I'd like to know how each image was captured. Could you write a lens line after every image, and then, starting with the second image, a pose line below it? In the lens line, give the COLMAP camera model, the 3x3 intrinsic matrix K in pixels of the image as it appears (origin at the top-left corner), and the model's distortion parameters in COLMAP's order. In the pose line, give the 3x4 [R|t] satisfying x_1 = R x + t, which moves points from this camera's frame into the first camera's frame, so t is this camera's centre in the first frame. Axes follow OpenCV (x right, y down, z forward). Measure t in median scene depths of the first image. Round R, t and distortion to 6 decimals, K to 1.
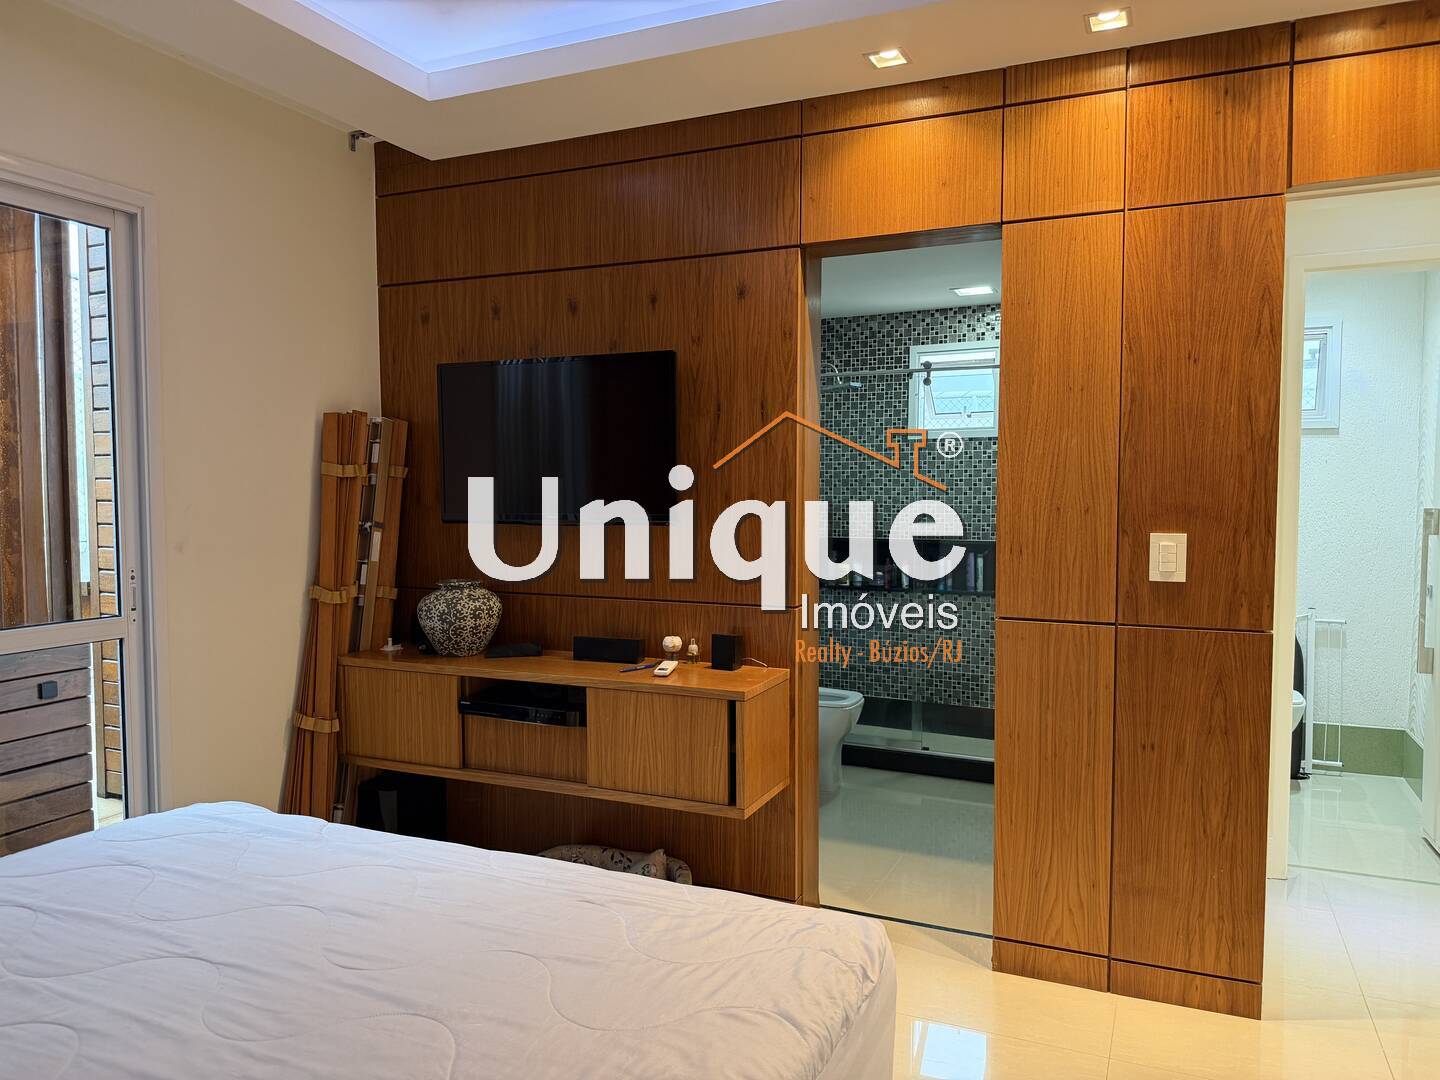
lens RADIAL K [[1018.0, 0, 717.2], [0, 1018.0, 540.0], [0, 0, 1]] dist [-0.043936, -0.009237]
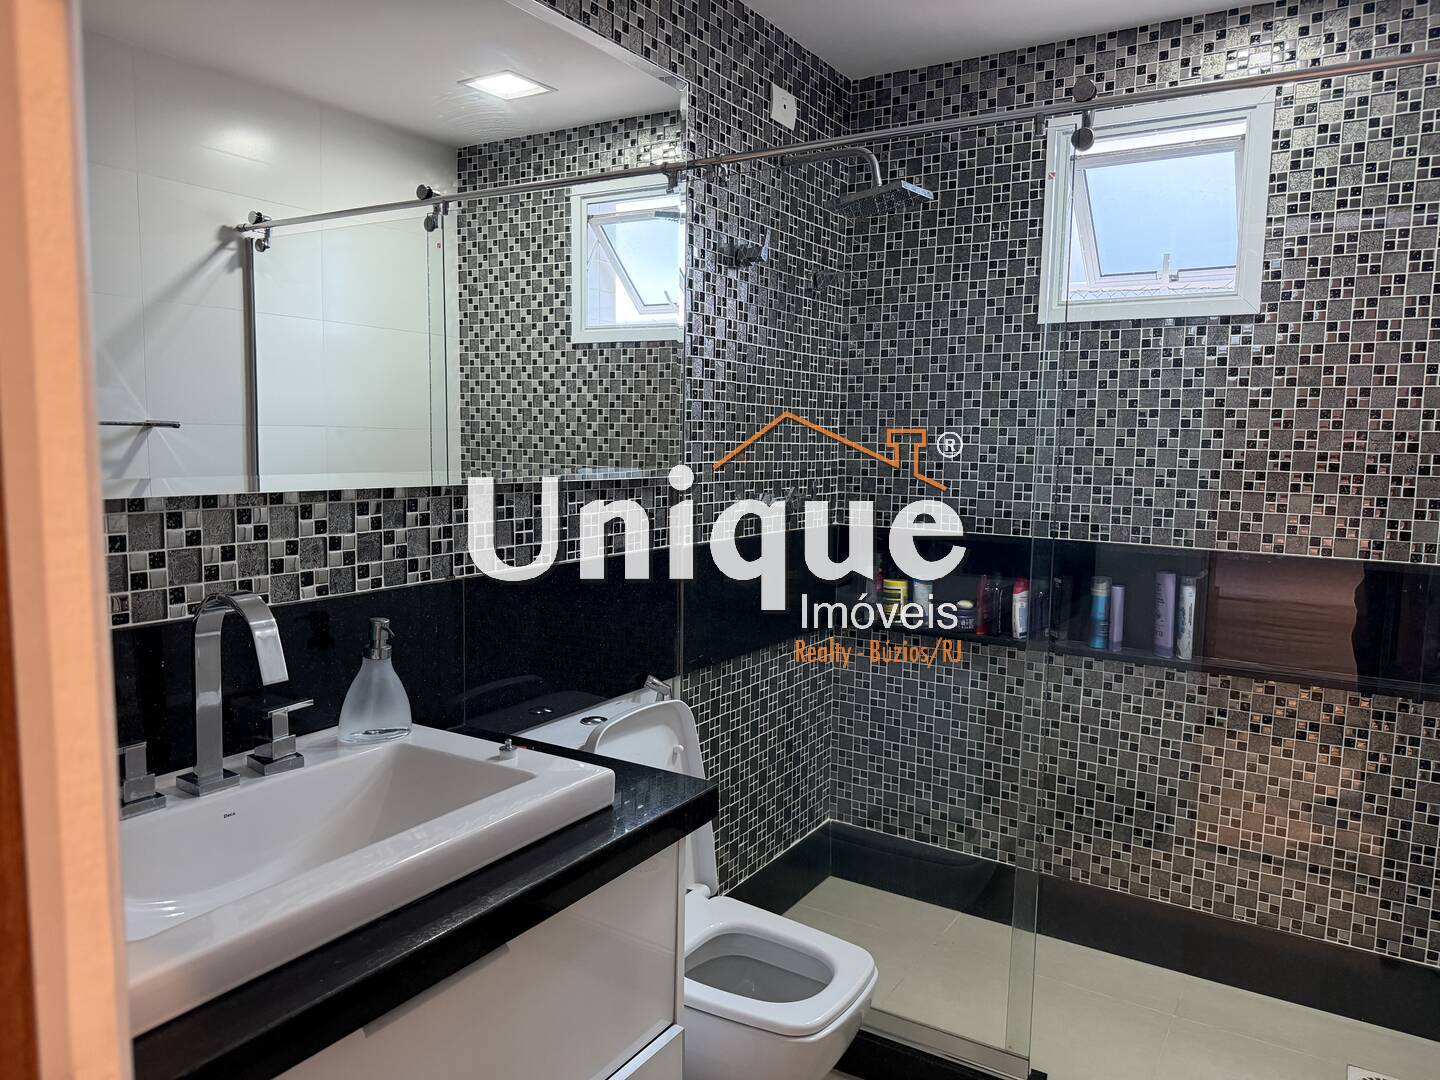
lens RADIAL K [[1018.0, 0, 723.5], [0, 1018.0, 542.3], [0, 0, 1]] dist [-0.043936, -0.009237]
pose [[0.990737, 0.031263, -0.132146, 0.111328], [-0.024026, 0.998141, 0.056006, -0.021902], [0.133651, -0.052312, 0.989647, 0.525002]]
